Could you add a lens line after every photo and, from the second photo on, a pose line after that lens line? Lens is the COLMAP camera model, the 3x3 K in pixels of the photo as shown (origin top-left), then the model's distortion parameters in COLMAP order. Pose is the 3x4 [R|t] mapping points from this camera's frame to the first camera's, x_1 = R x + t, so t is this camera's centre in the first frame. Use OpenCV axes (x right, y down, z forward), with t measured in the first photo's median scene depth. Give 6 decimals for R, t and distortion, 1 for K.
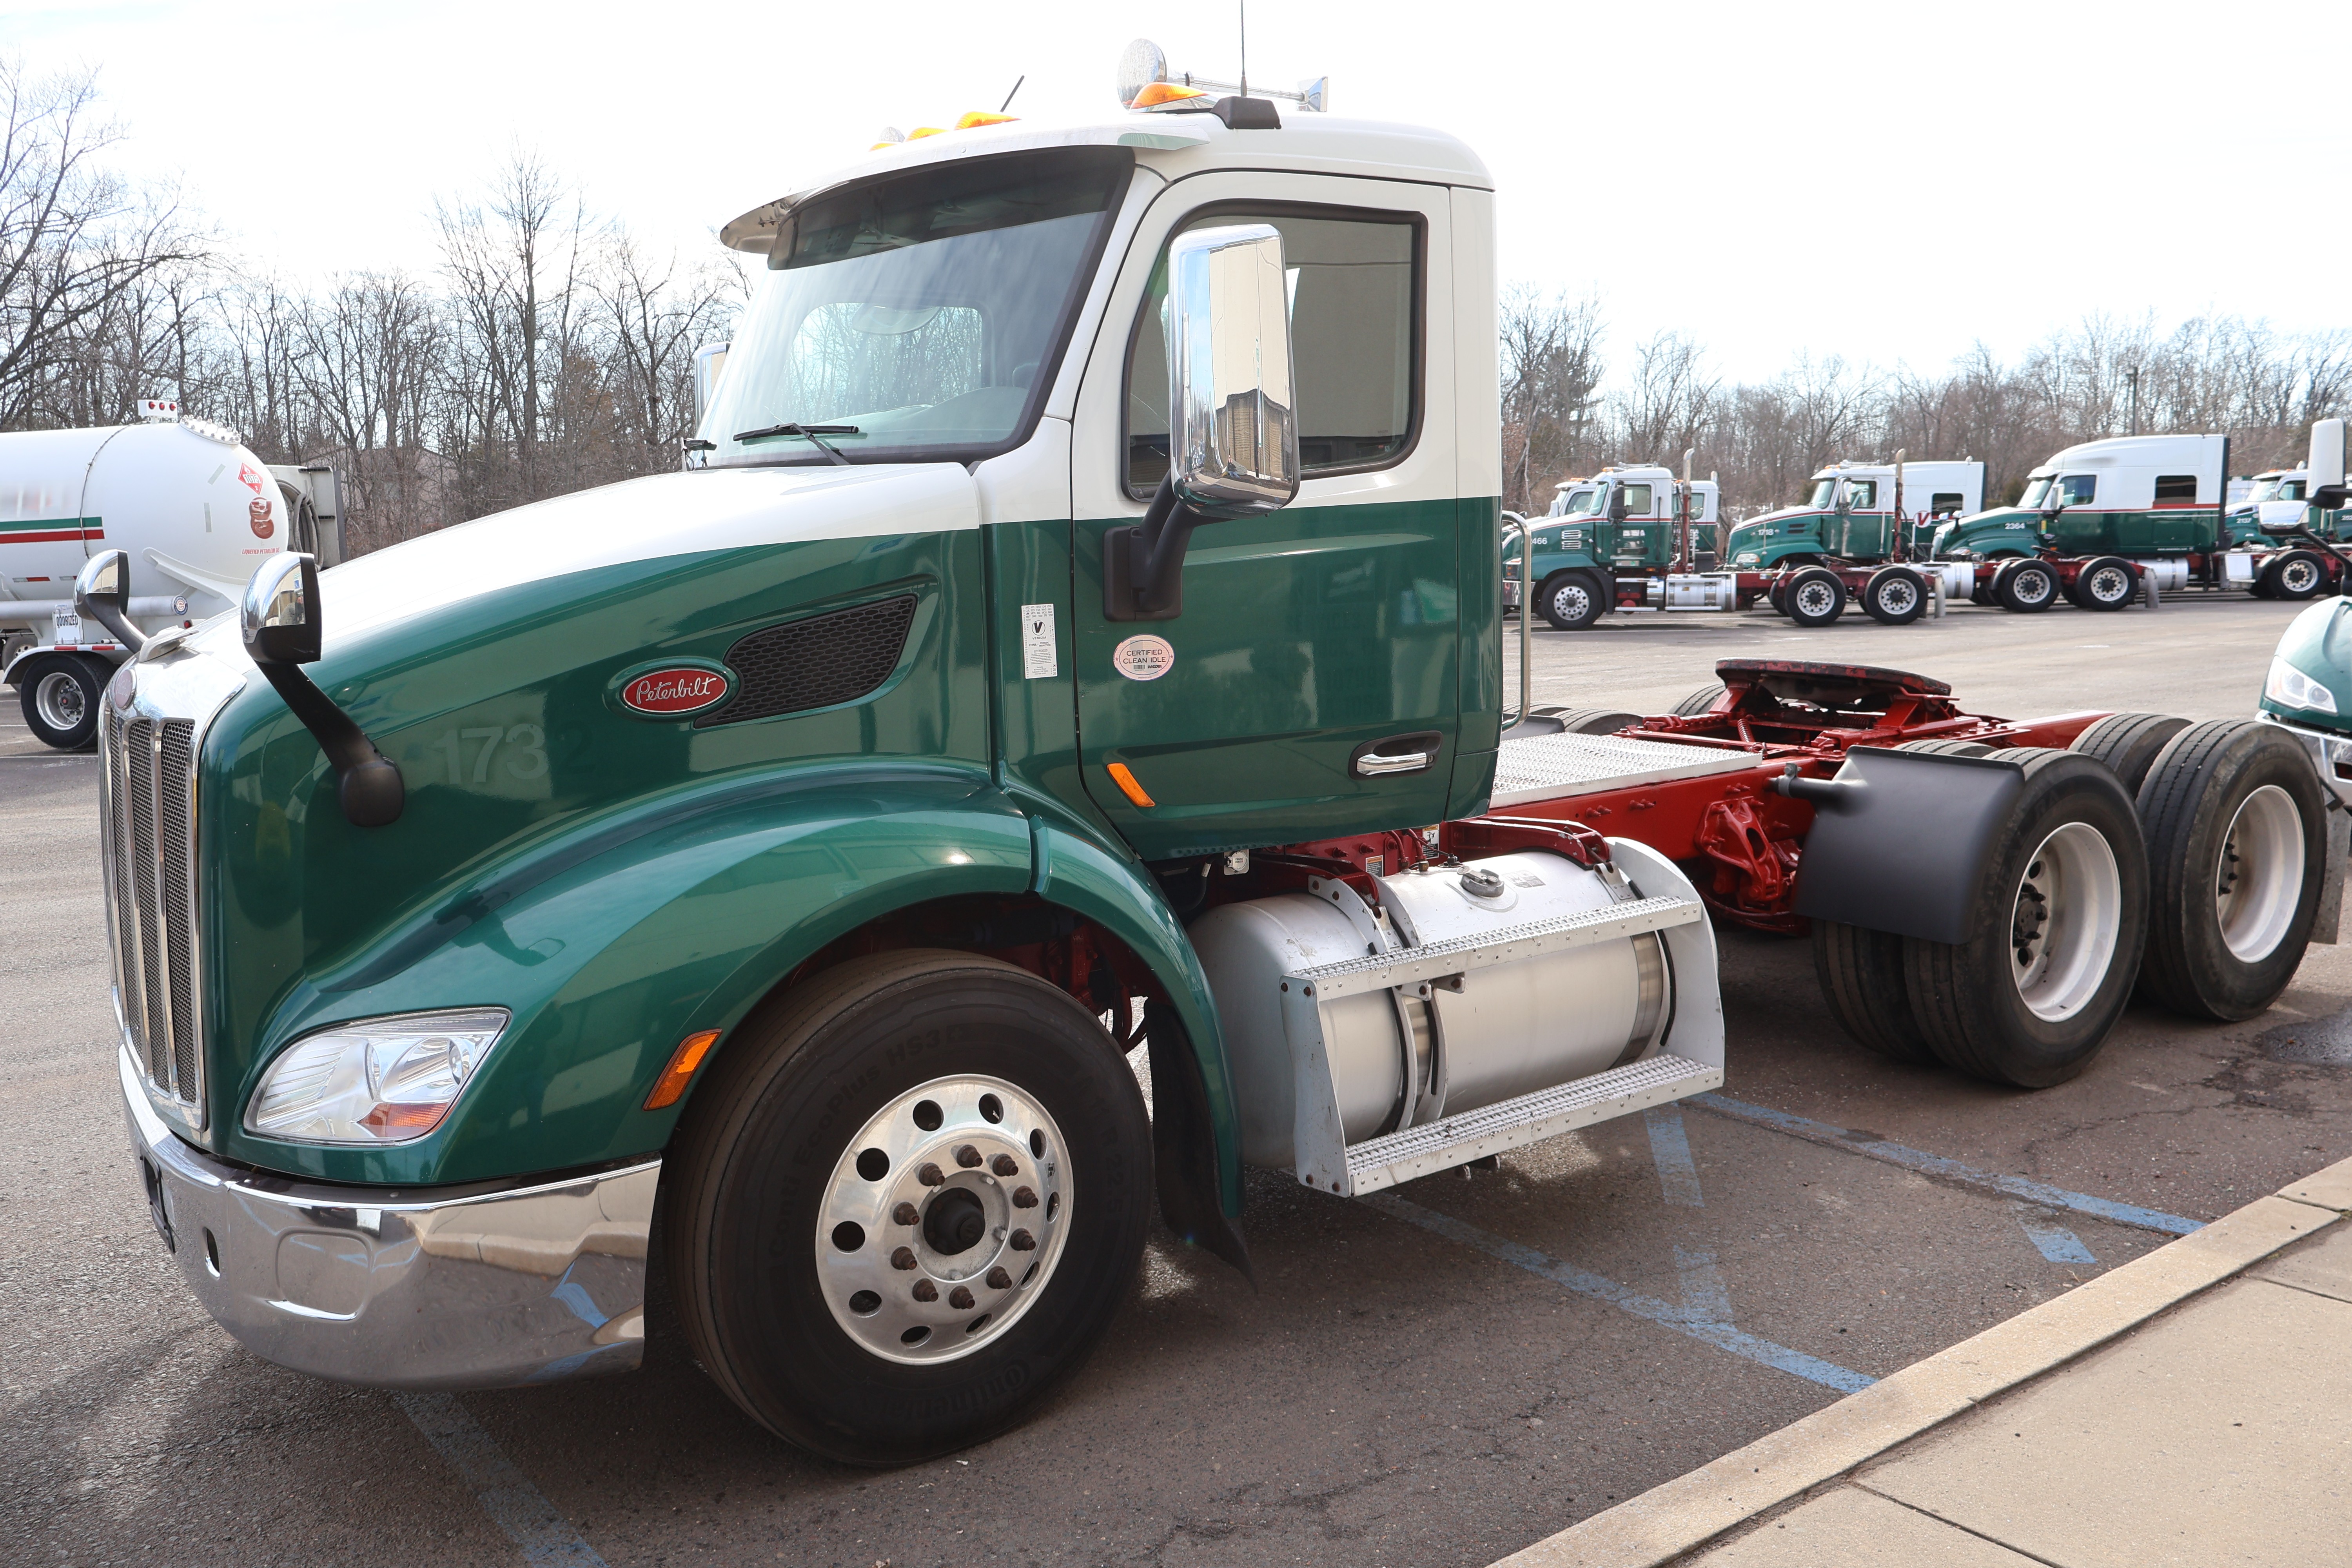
lens RADIAL K [[1930.6, 0, 1178.2], [0, 1930.6, 787.2], [0, 0, 1]] dist [-0.006422, 0.015473]
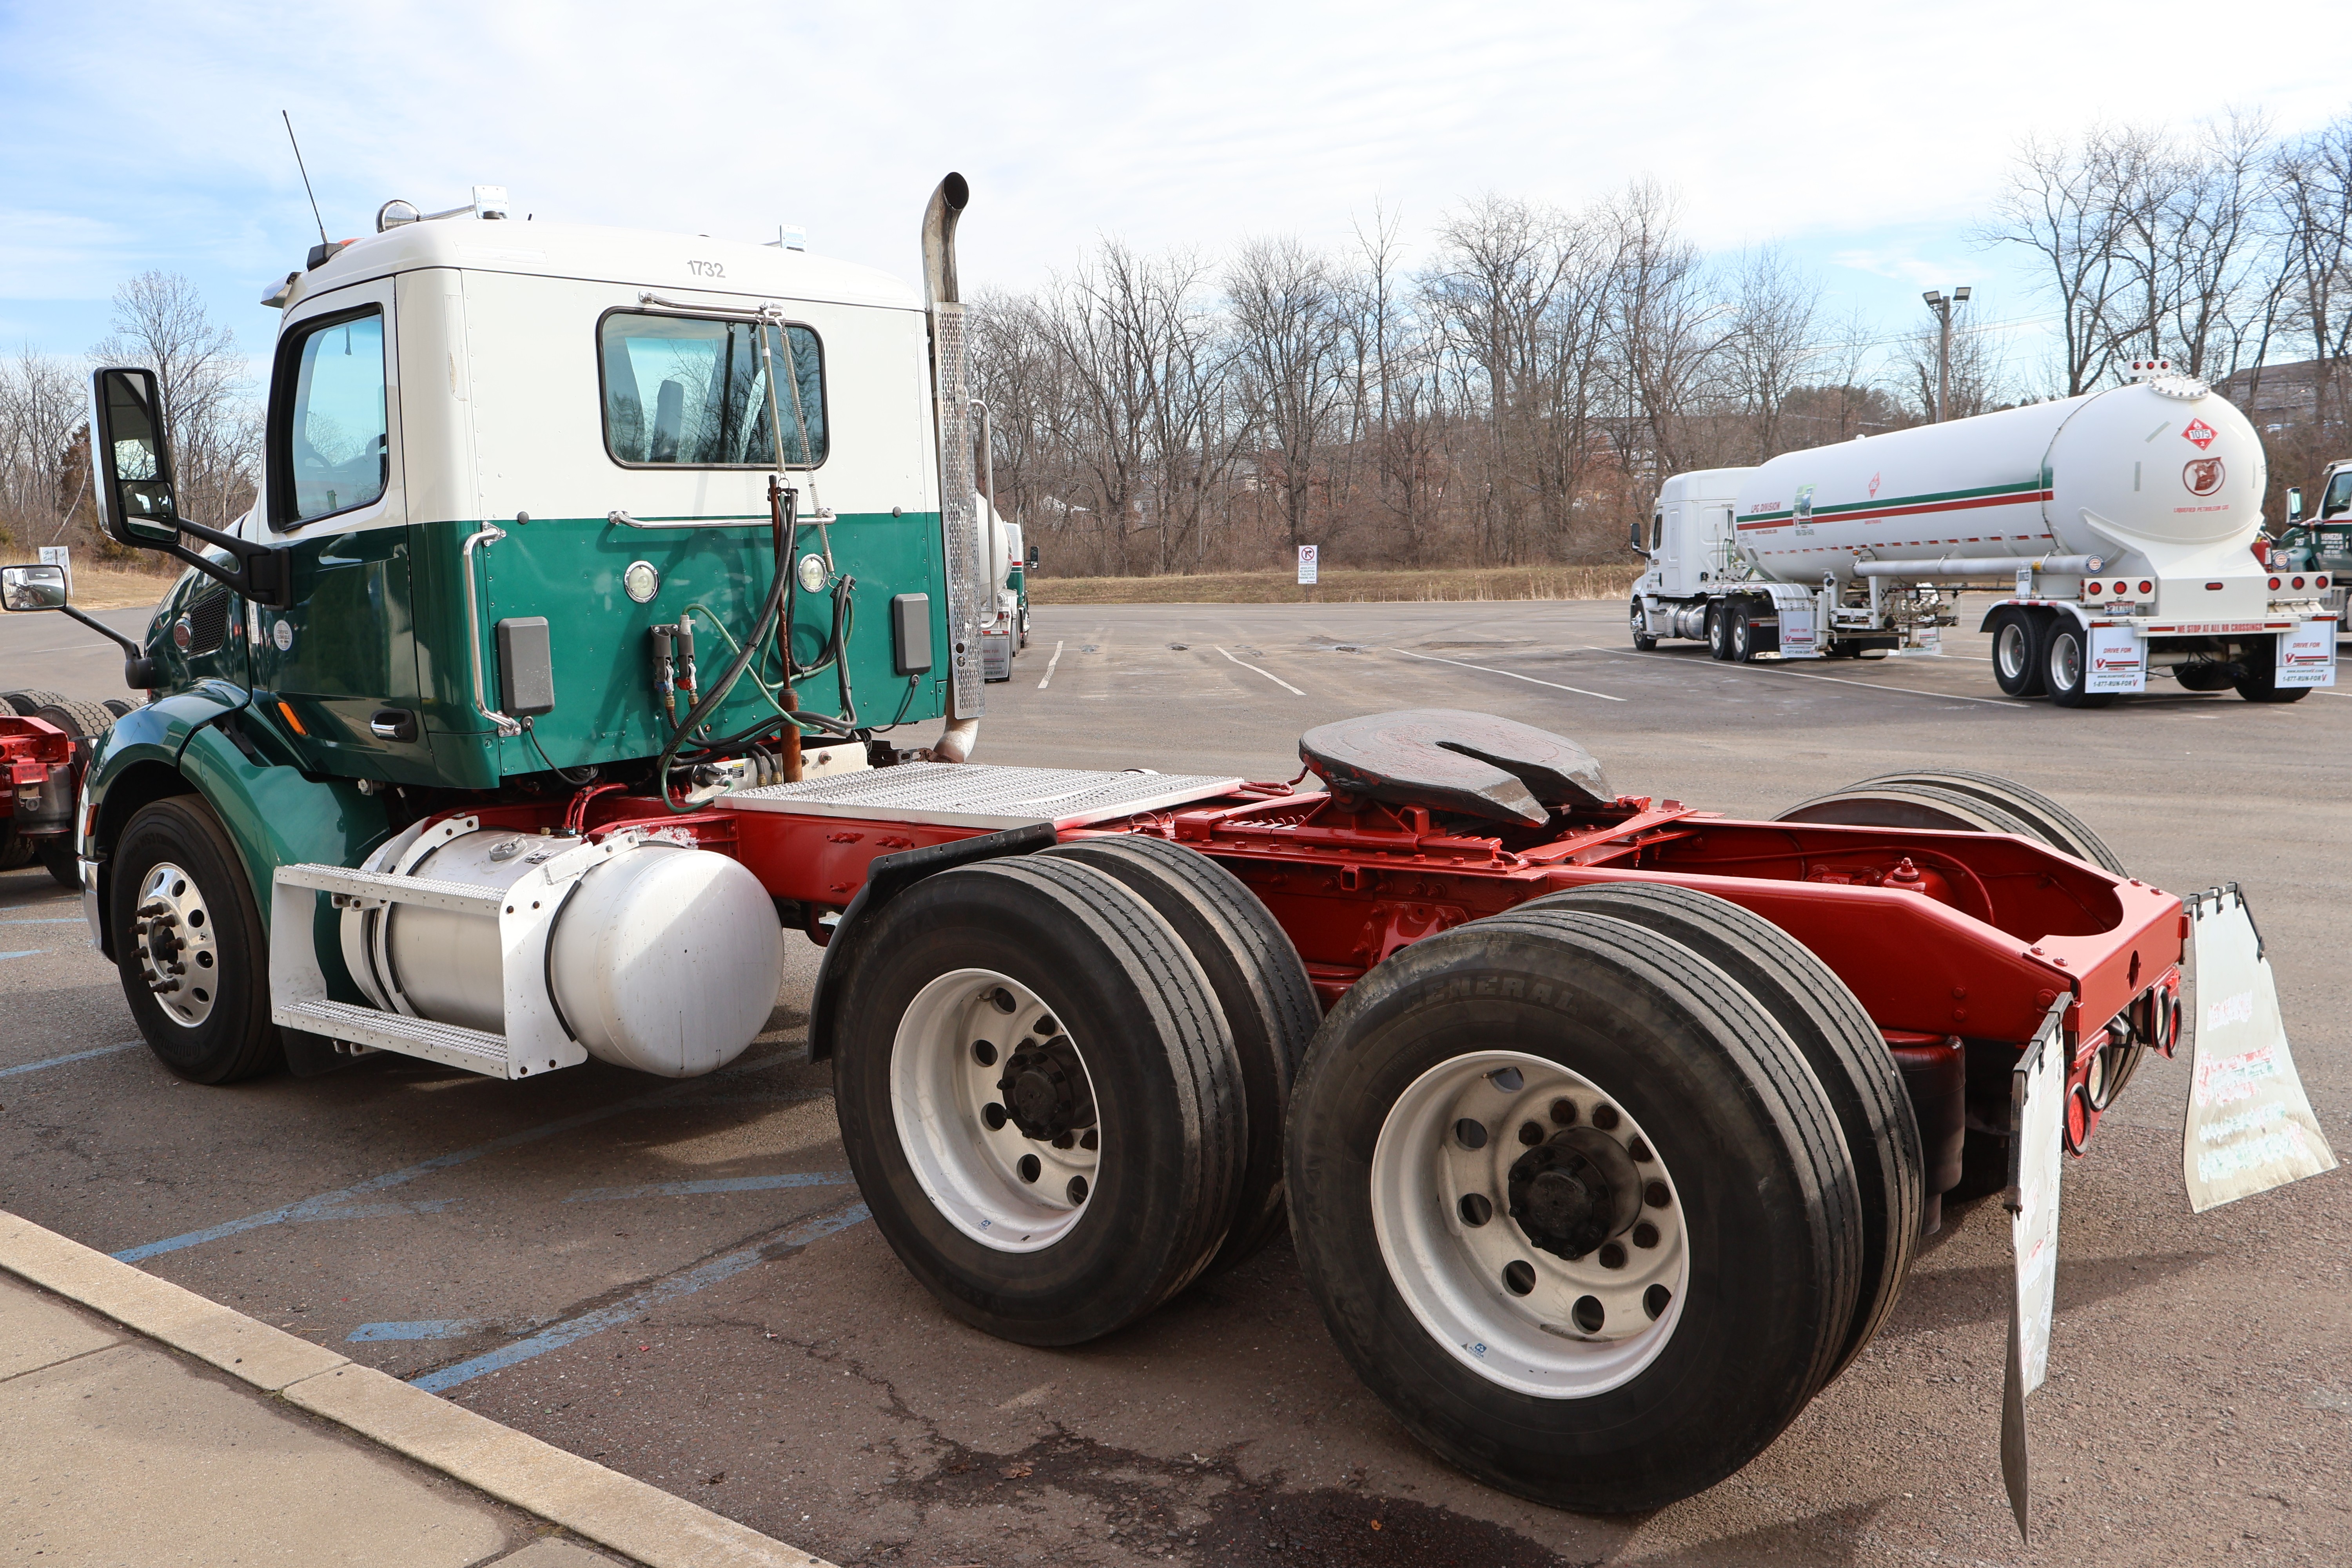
lens RADIAL K [[1930.6, 0, 1184.2], [0, 1930.6, 801.4], [0, 0, 1]] dist [-0.006422, 0.015473]
pose [[0.270961, 0.137742, -0.952684, 1.417353], [-0.100908, 0.988320, 0.114194, -0.158954], [0.957287, 0.065192, 0.281696, 1.086900]]
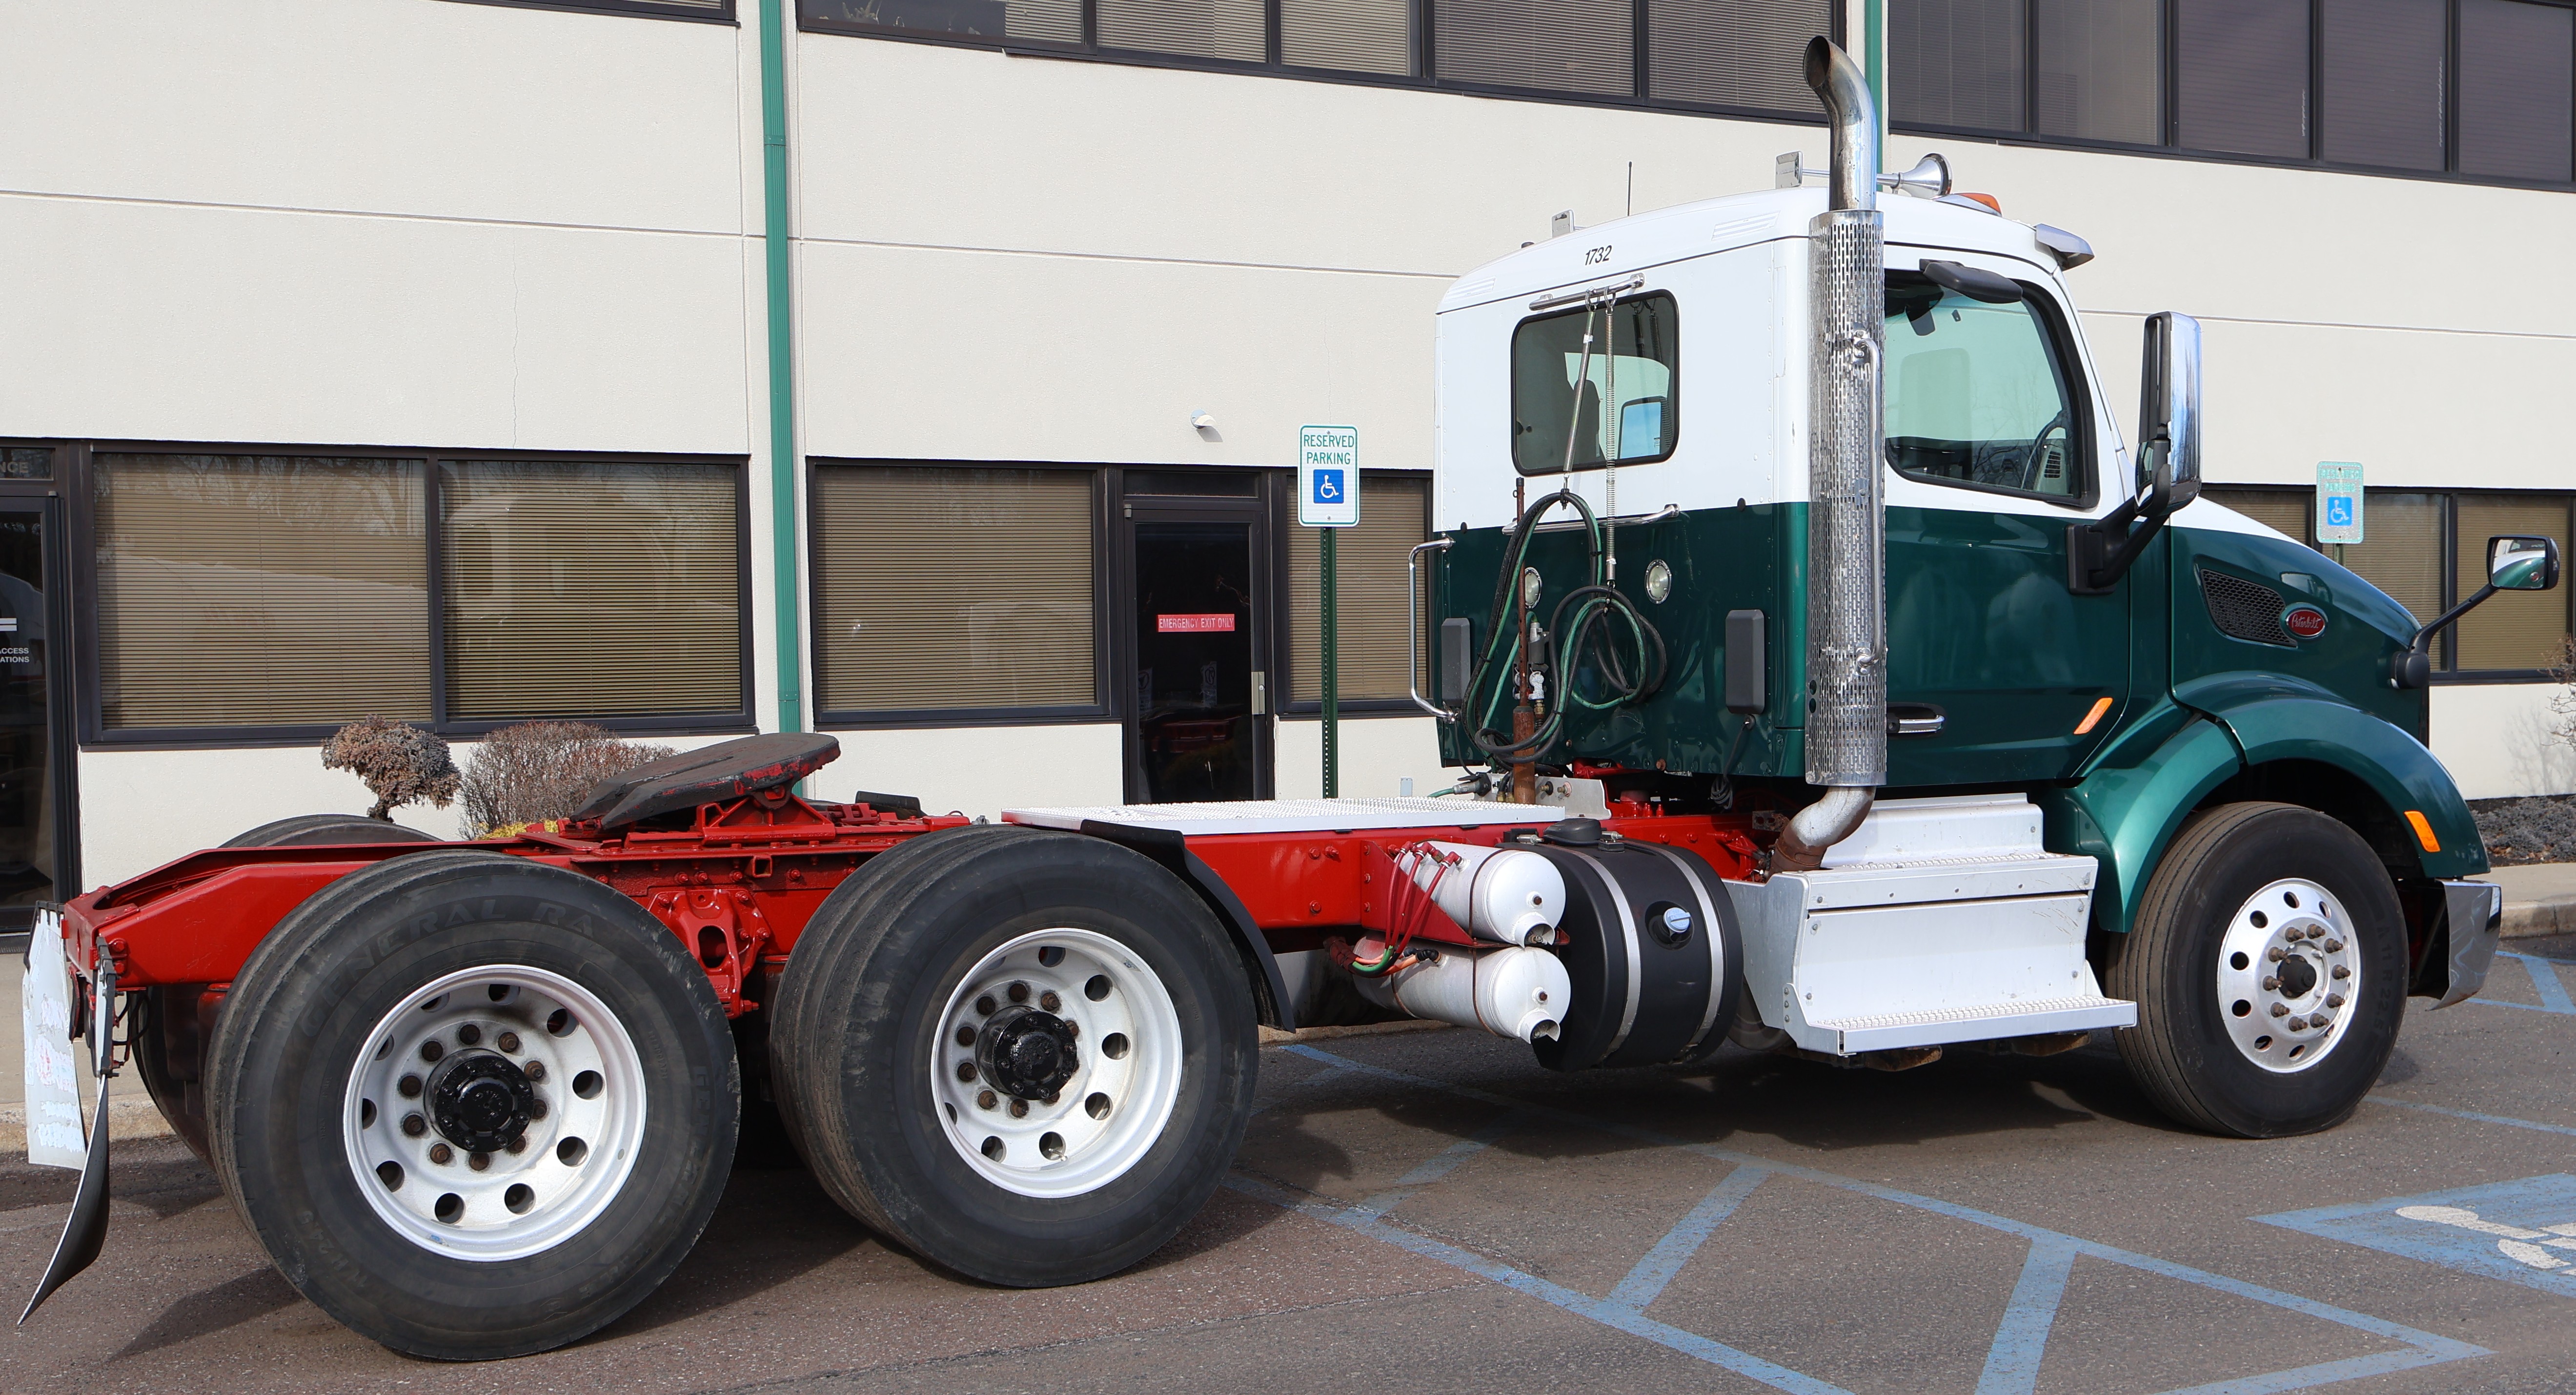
lens RADIAL K [[2802.5, 0, 1256.1], [0, 2802.5, 830.4], [0, 0, 1]] dist [0.016316, 0.000000]
pose [[-0.983477, 0.018057, 0.180128, -0.057497], [0.054144, 0.978807, 0.197500, -0.339077], [-0.172744, 0.203989, -0.963612, 2.936311]]
